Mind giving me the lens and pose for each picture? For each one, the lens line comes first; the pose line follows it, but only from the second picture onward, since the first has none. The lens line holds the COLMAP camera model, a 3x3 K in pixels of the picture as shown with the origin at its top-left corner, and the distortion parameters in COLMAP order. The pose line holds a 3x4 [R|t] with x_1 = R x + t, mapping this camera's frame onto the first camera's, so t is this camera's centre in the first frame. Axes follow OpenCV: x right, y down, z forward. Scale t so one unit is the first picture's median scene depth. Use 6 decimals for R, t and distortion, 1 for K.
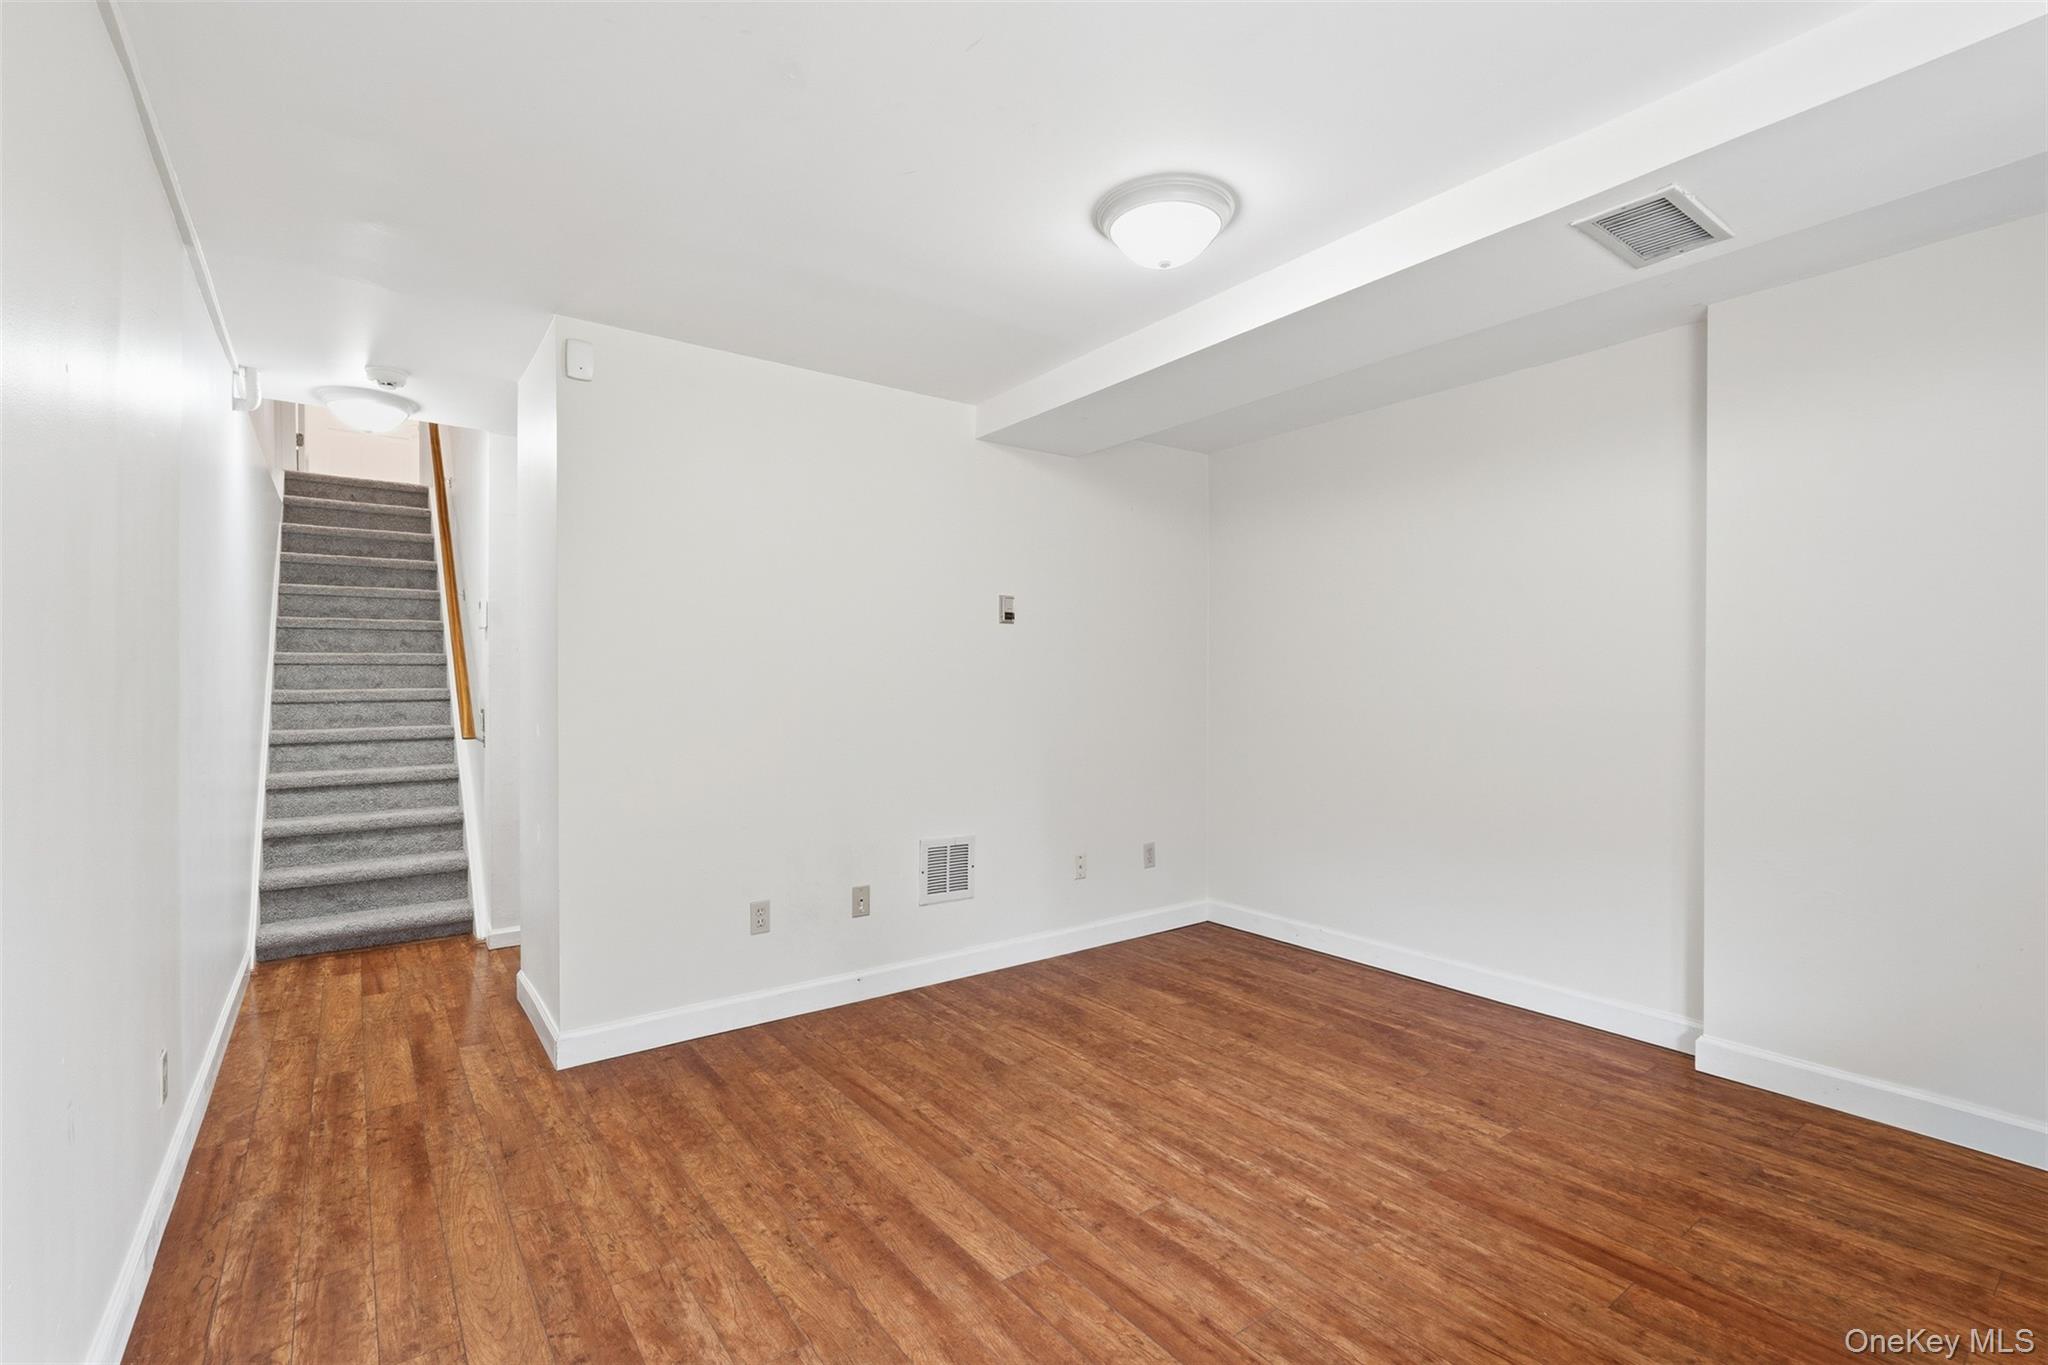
lens RADIAL K [[911.2, 0, 1024.0], [0, 911.2, 682.5], [0, 0, 1]] dist [-0.000828, -0.000334]
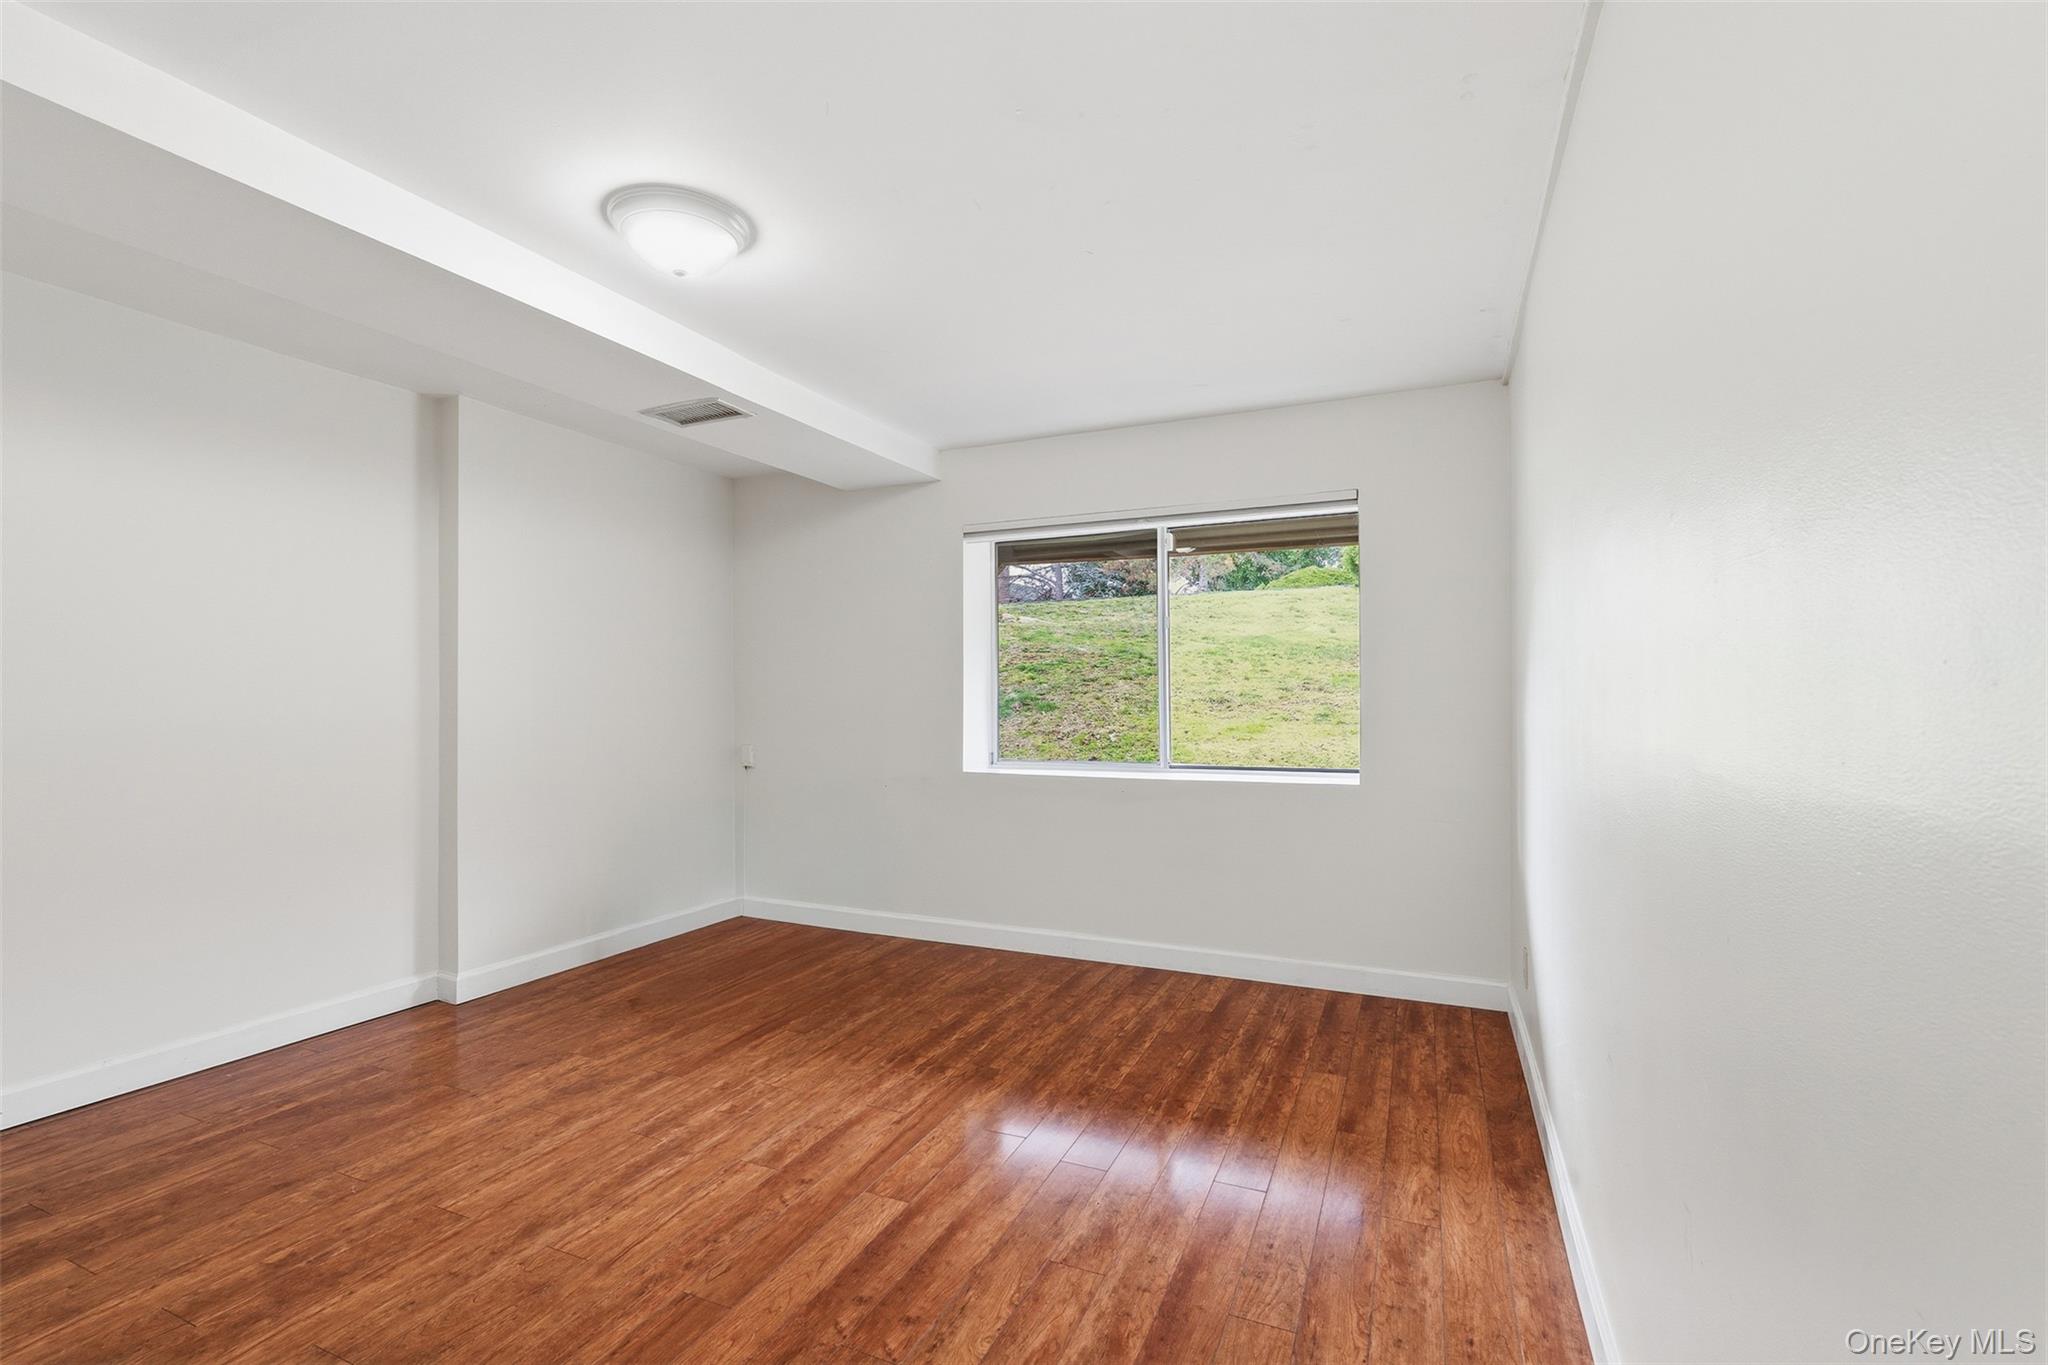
lens RADIAL K [[911.2, 0, 1024.0], [0, 911.2, 682.5], [0, 0, 1]] dist [-0.000828, -0.000334]
pose [[-0.486875, 0.016839, 0.873310, -0.901747], [-0.000268, 0.999811, -0.019427, 0.015272], [-0.873472, -0.009693, -0.486778, 1.162645]]
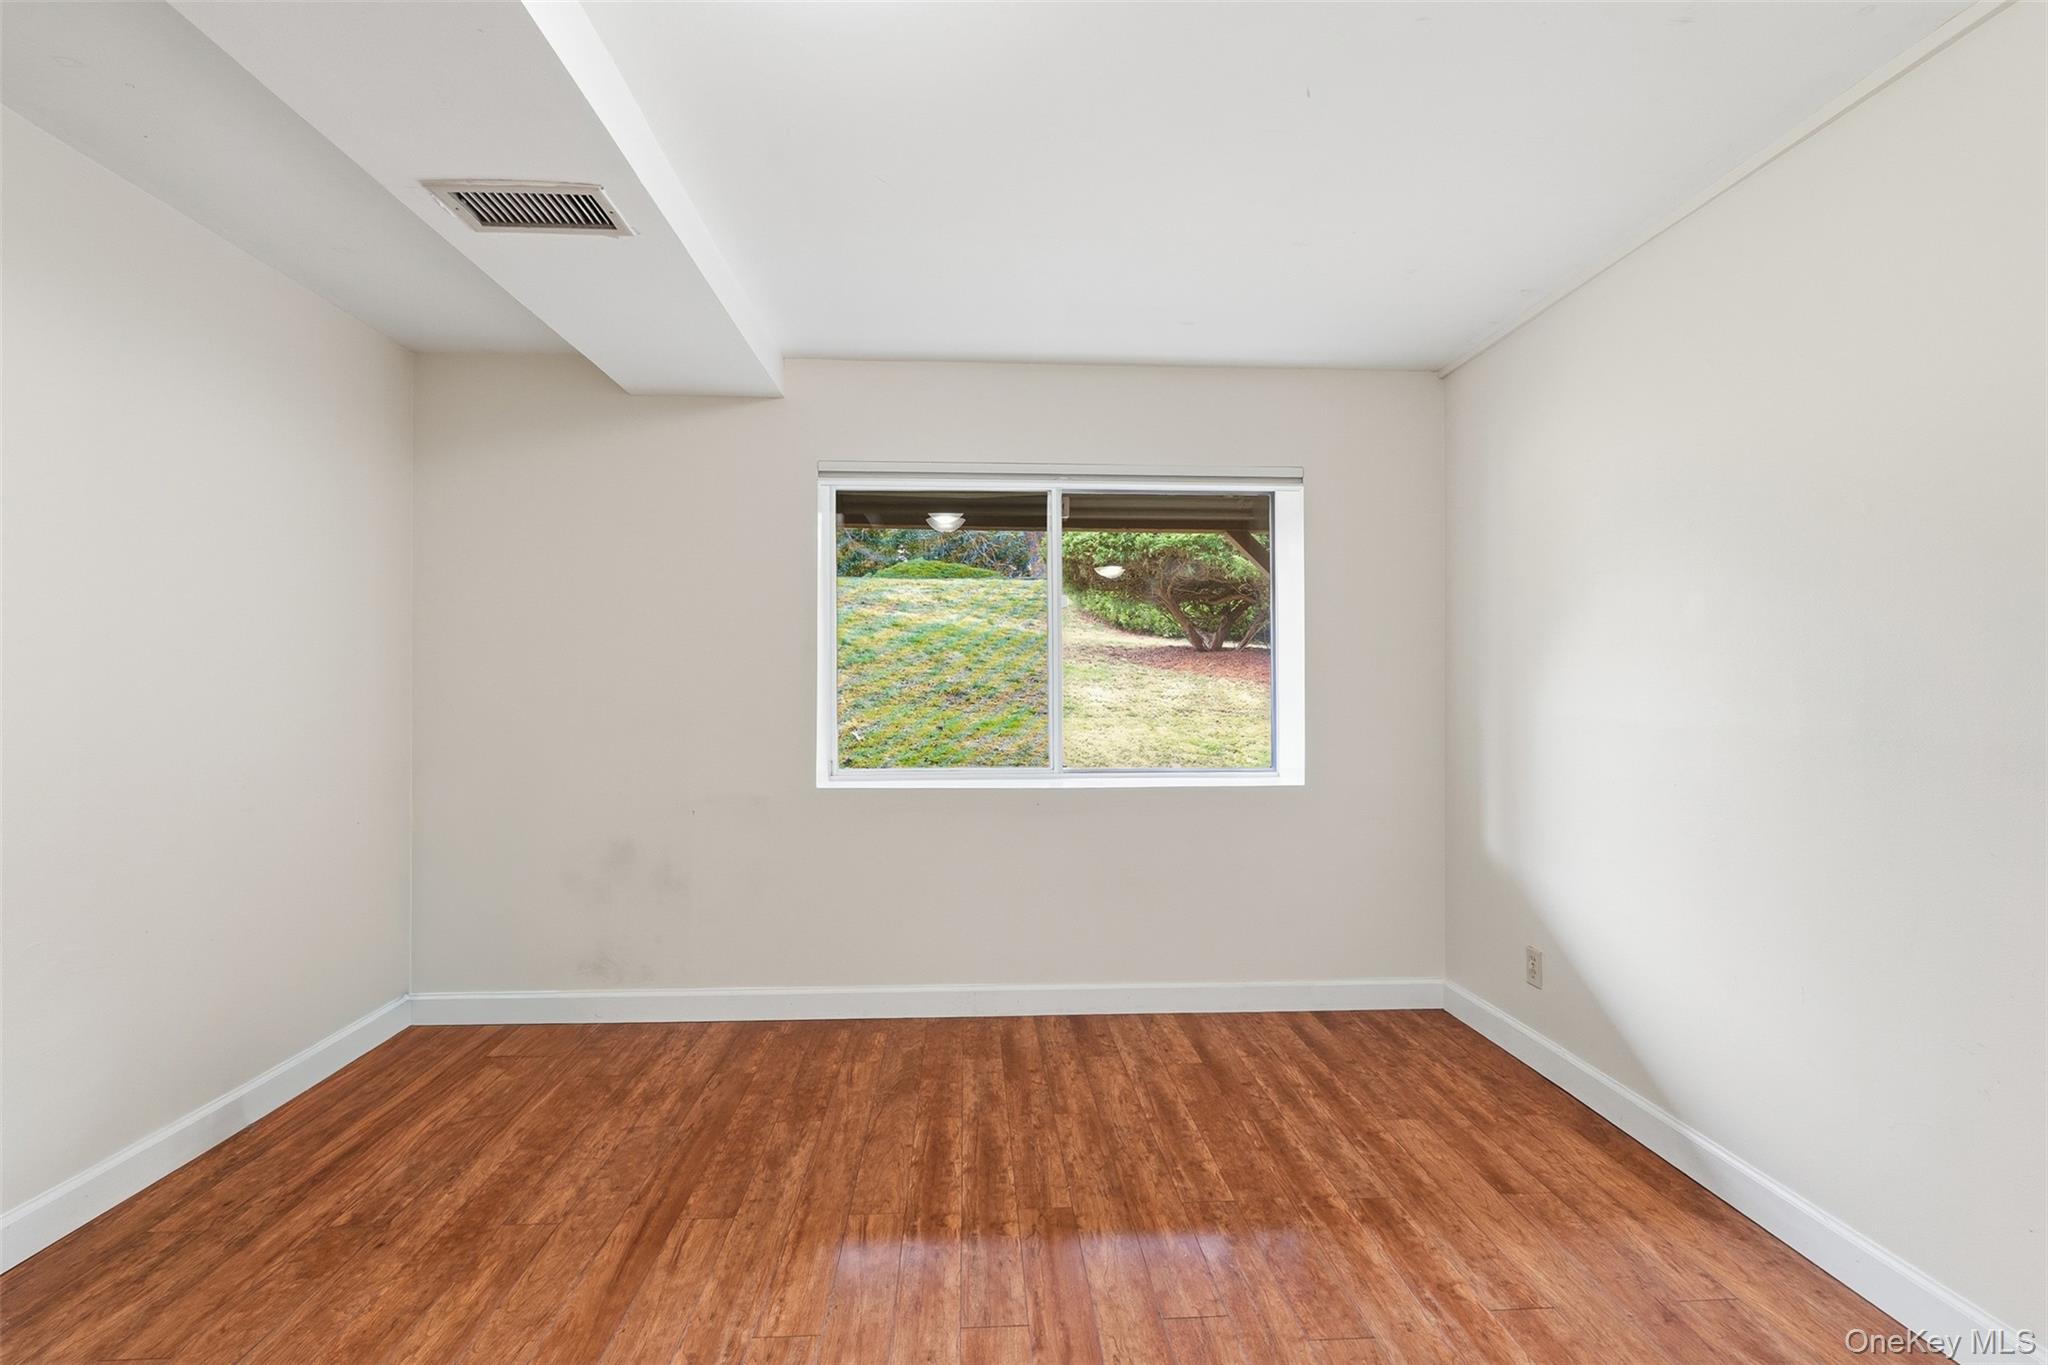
lens RADIAL K [[921.1, 0, 1025.1], [0, 921.1, 677.4], [0, 0, 1]] dist [-0.001091, -0.000783]
pose [[-0.834481, 0.005635, 0.551008, -0.245693], [-0.003328, 0.999878, -0.015265, 0.010666], [-0.551027, -0.014573, -0.834360, 1.373463]]
